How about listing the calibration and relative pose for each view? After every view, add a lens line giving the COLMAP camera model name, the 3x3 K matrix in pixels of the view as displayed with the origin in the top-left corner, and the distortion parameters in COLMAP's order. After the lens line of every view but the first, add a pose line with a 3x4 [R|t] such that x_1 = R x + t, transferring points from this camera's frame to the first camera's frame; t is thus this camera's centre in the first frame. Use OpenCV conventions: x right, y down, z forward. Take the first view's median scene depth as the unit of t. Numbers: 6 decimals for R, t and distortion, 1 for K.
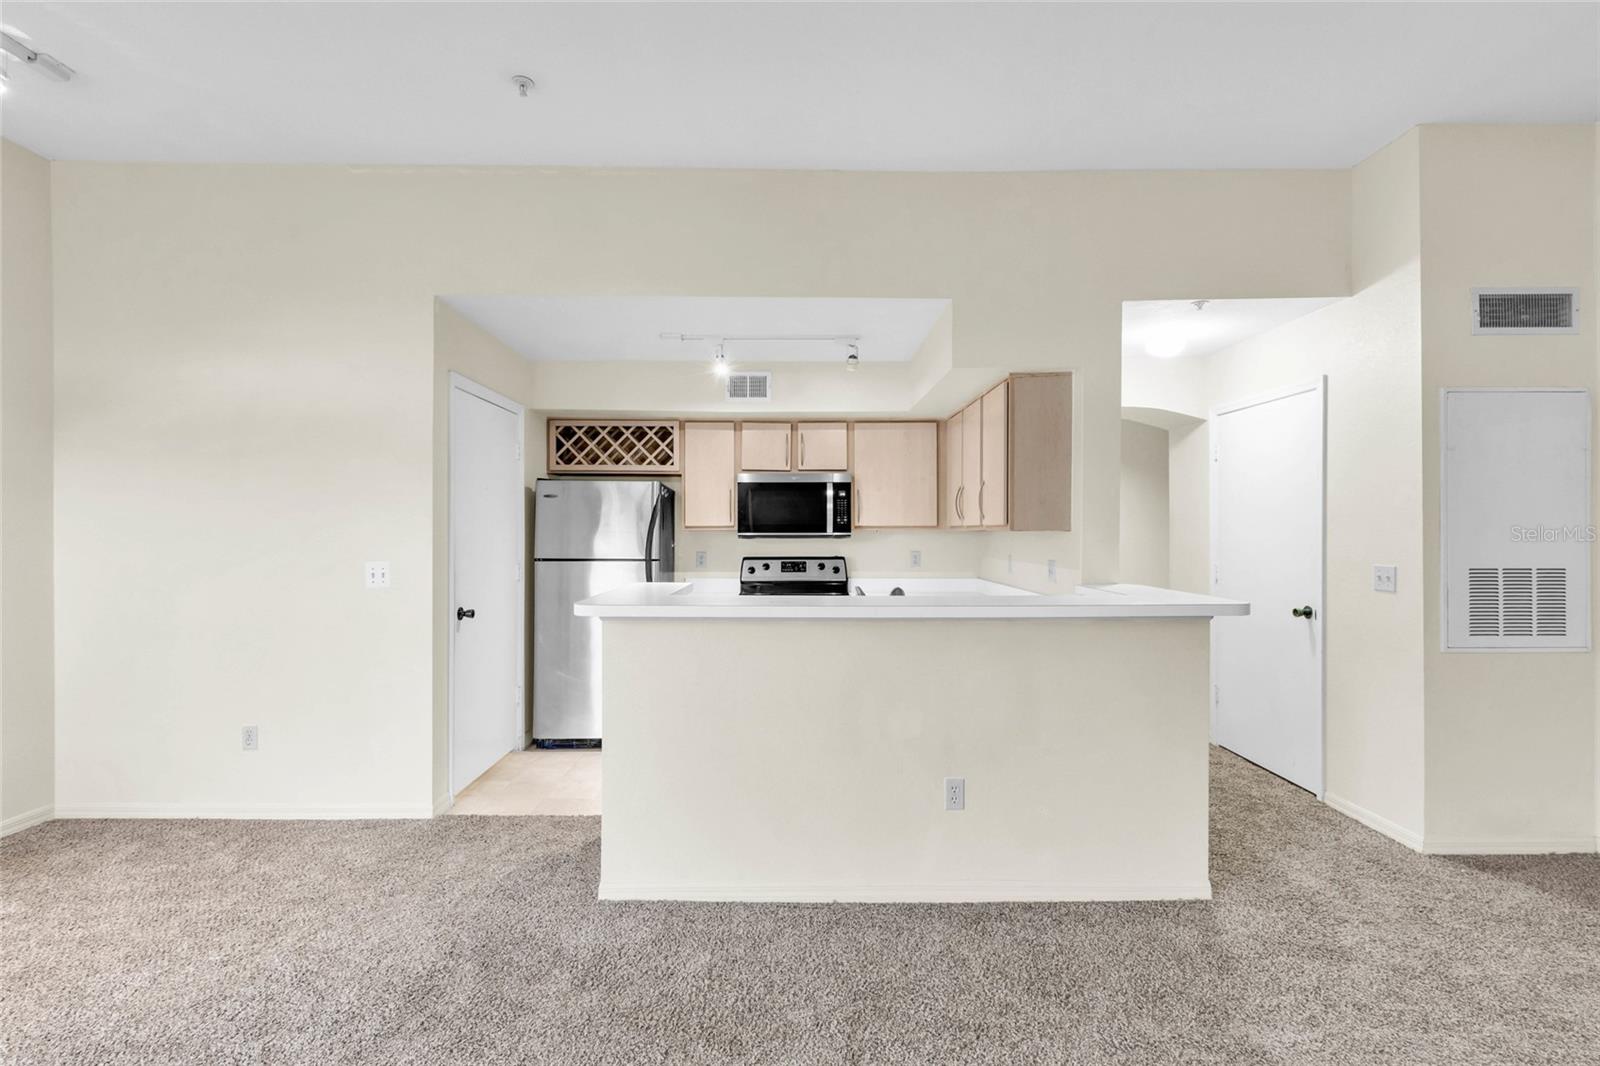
lens RADIAL K [[741.2, 0, 800.0], [0, 741.2, 533.0], [0, 0, 1]] dist [0.009596, -0.000936]
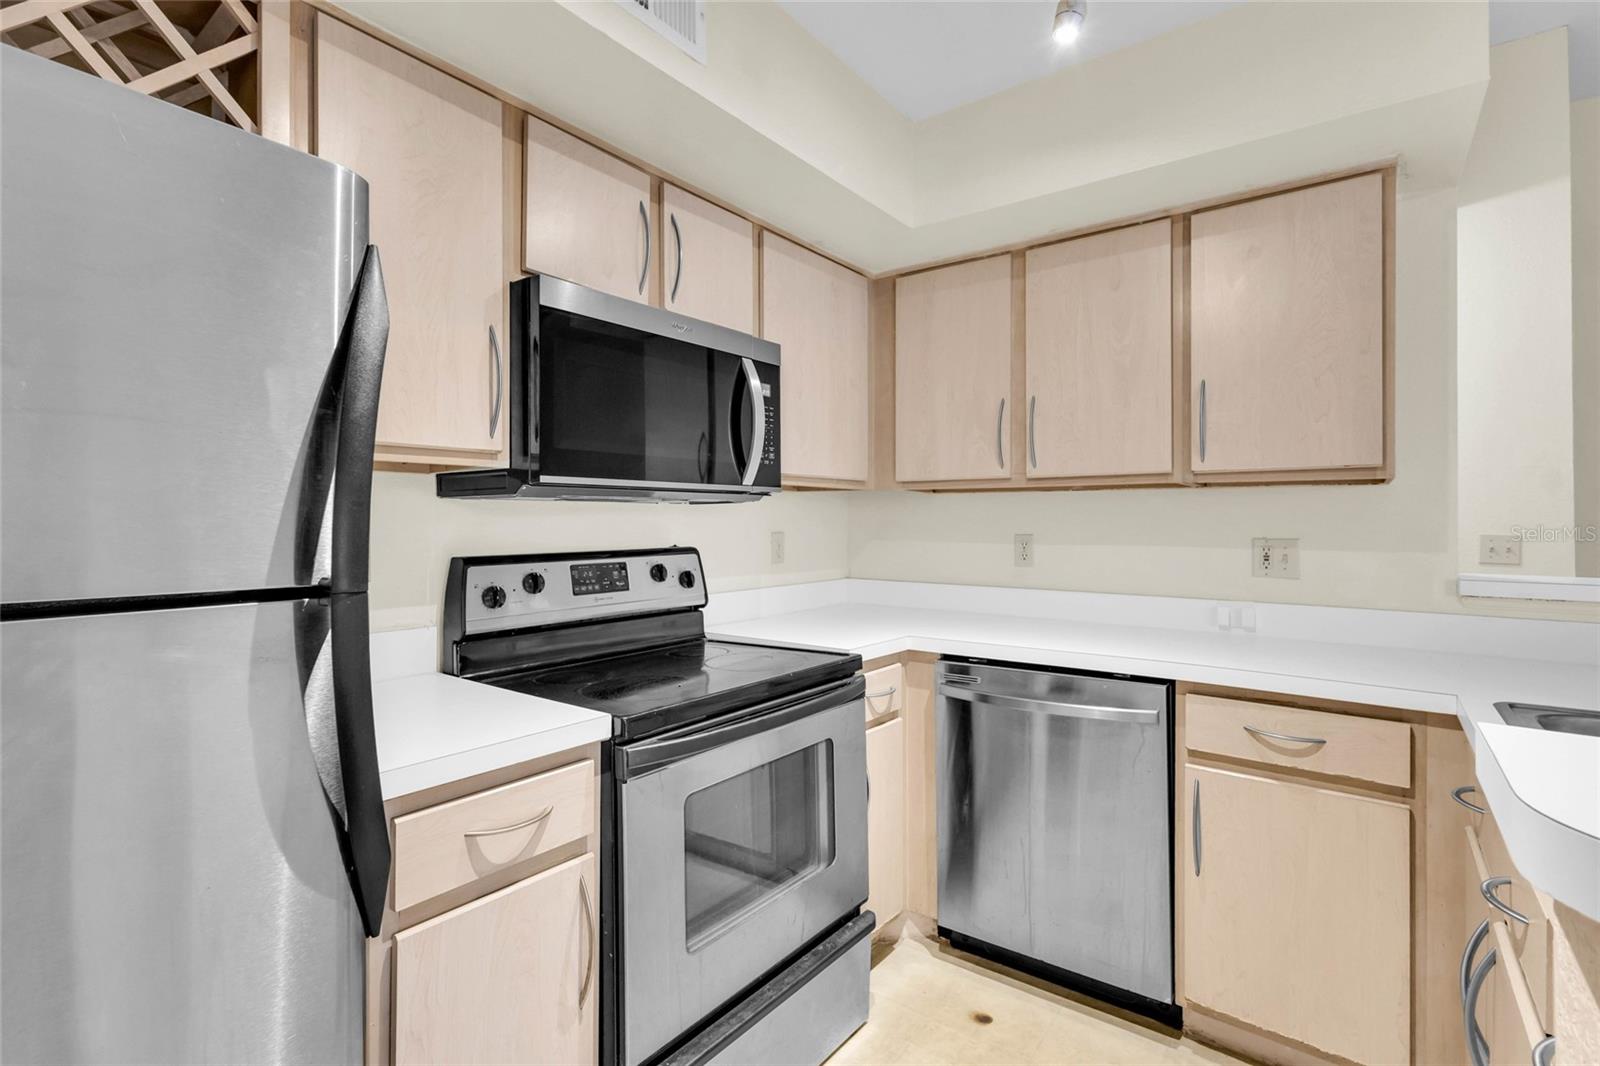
lens RADIAL K [[750.7, 0, 806.1], [0, 750.7, 519.4], [0, 0, 1]] dist [0.007490, -0.000046]
pose [[0.606041, 0.000274, 0.795433, -0.275148], [0.000520, 1.000000, -0.000740, 0.018785], [-0.795433, 0.000862, 0.606041, 0.782685]]
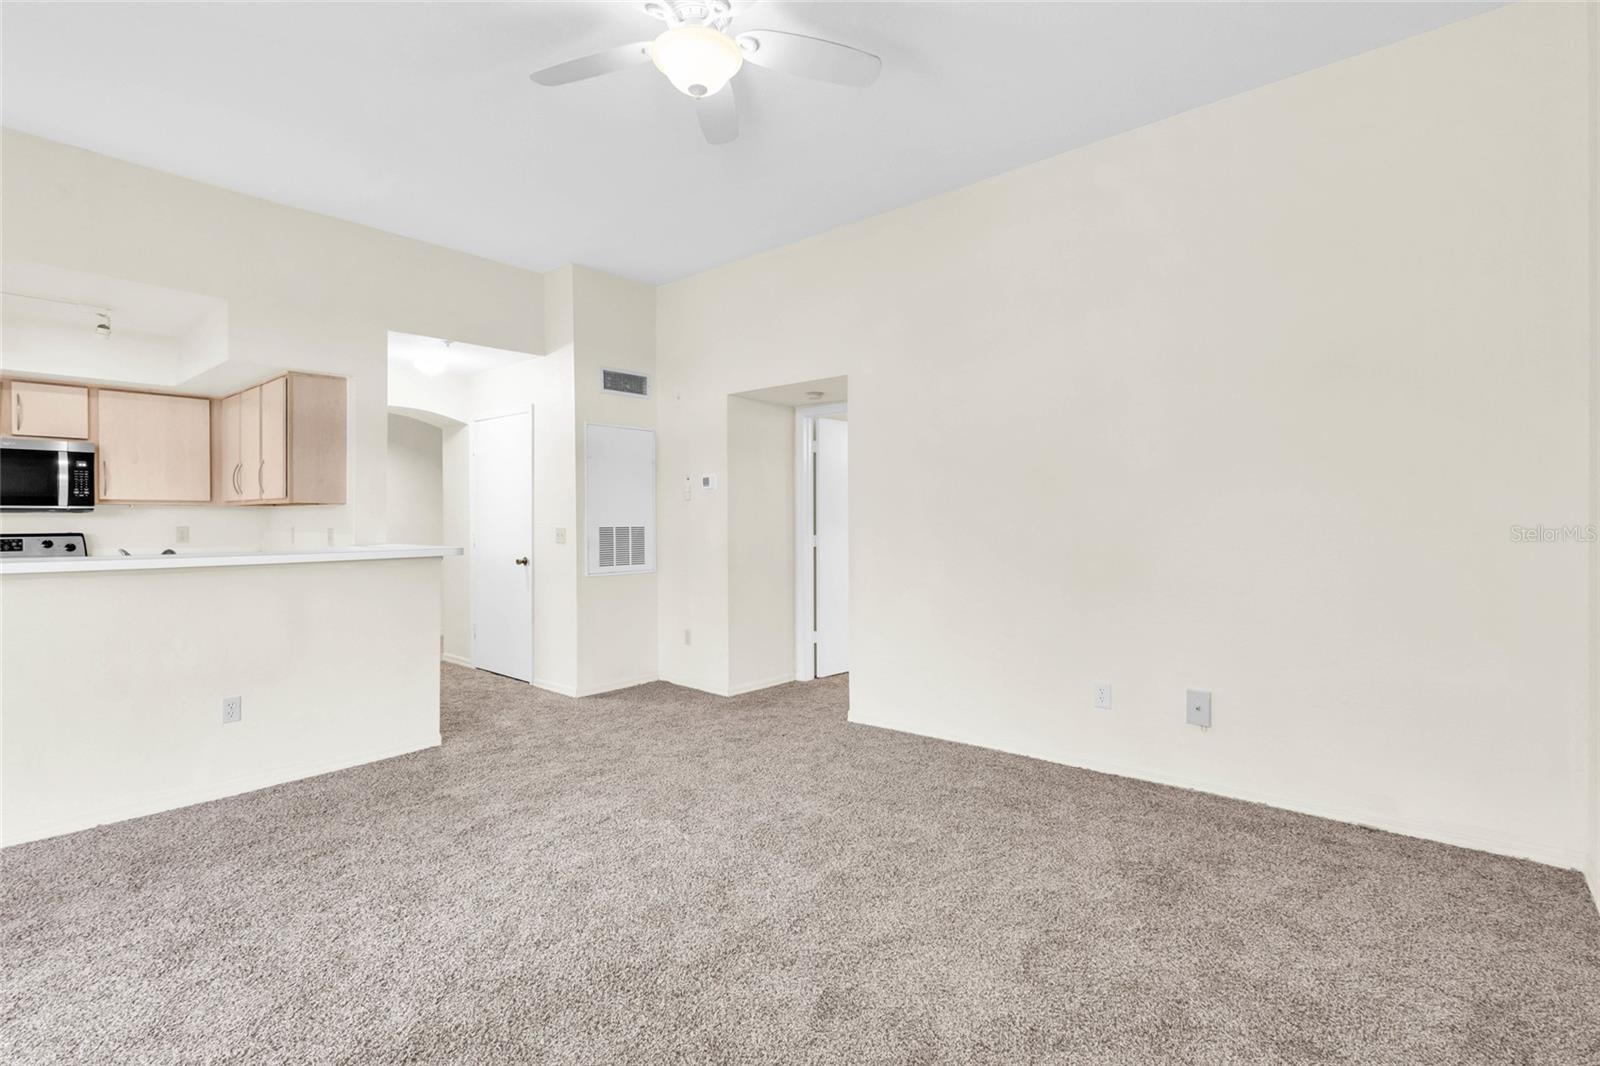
lens RADIAL K [[740.1, 0, 804.1], [0, 740.1, 522.0], [0, 0, 1]] dist [0.000743, -0.000657]
pose [[0.650357, -0.003011, 0.759623, -0.063373], [0.003051, 0.999994, 0.001351, 0.022441], [-0.759623, 0.001439, 0.650362, -0.313386]]
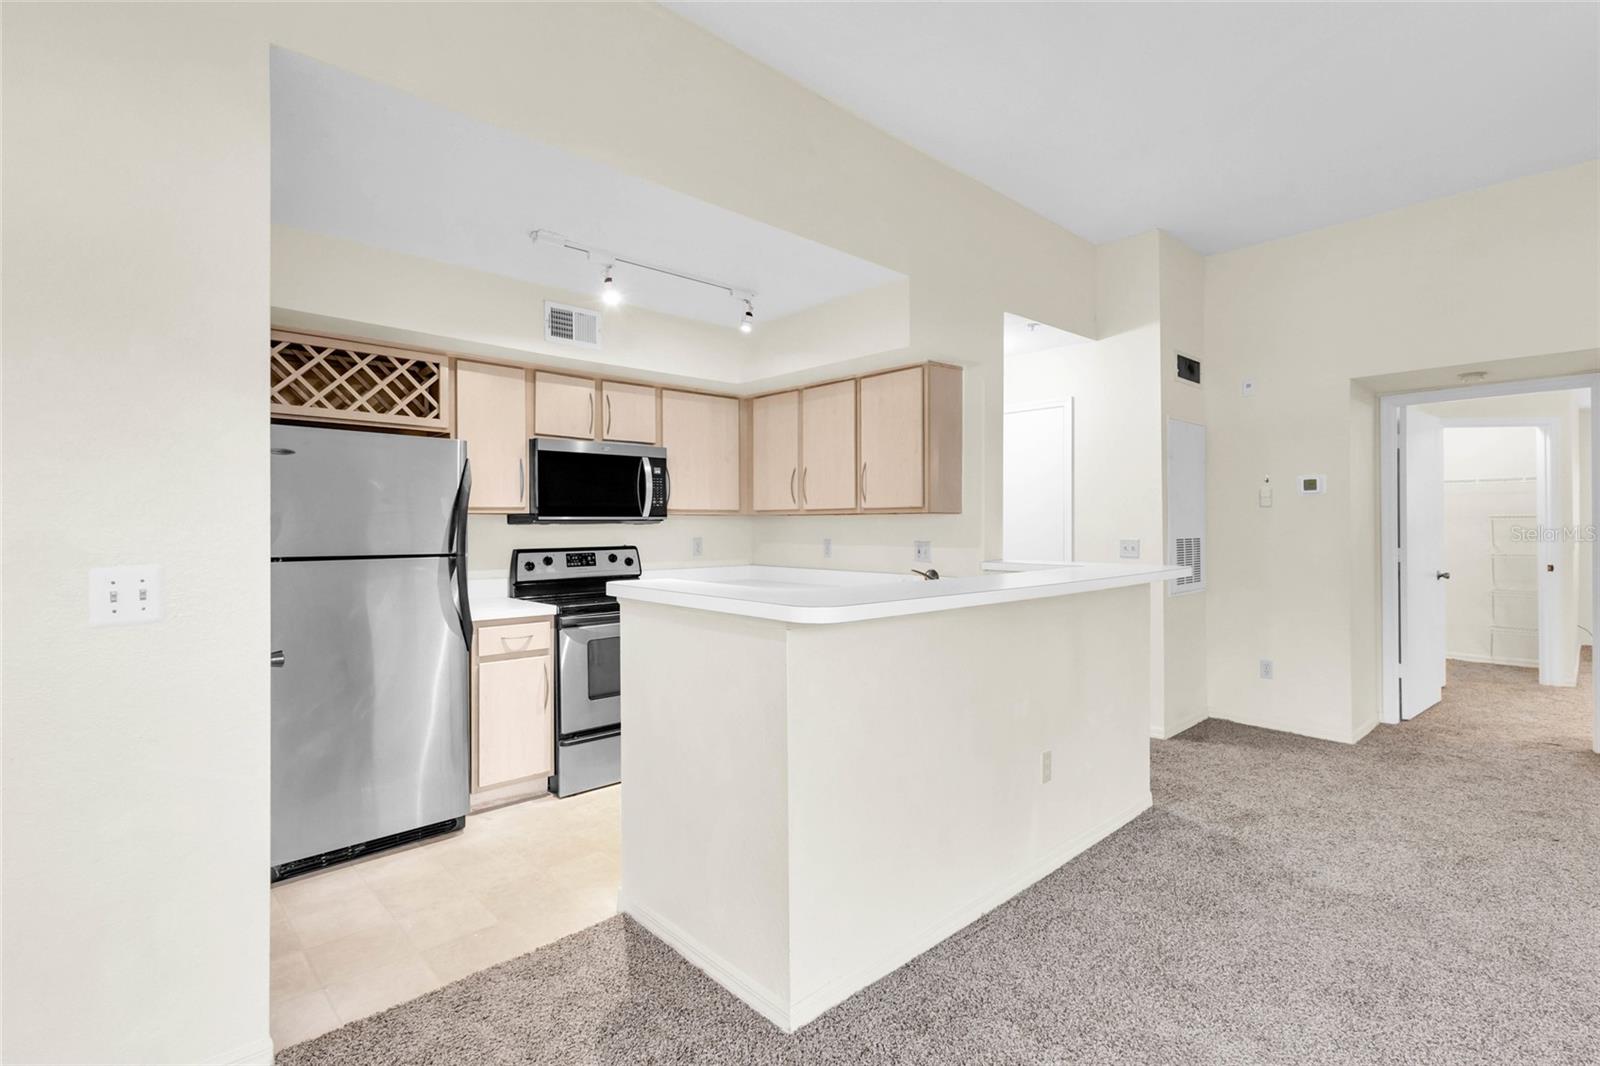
lens RADIAL K [[741.2, 0, 800.0], [0, 741.2, 533.0], [0, 0, 1]] dist [0.009596, -0.000936]
pose [[0.739403, -0.010172, 0.673187, -0.422884], [0.004831, 0.999940, 0.009804, 0.011040], [-0.673246, -0.003997, 0.739408, 0.277830]]
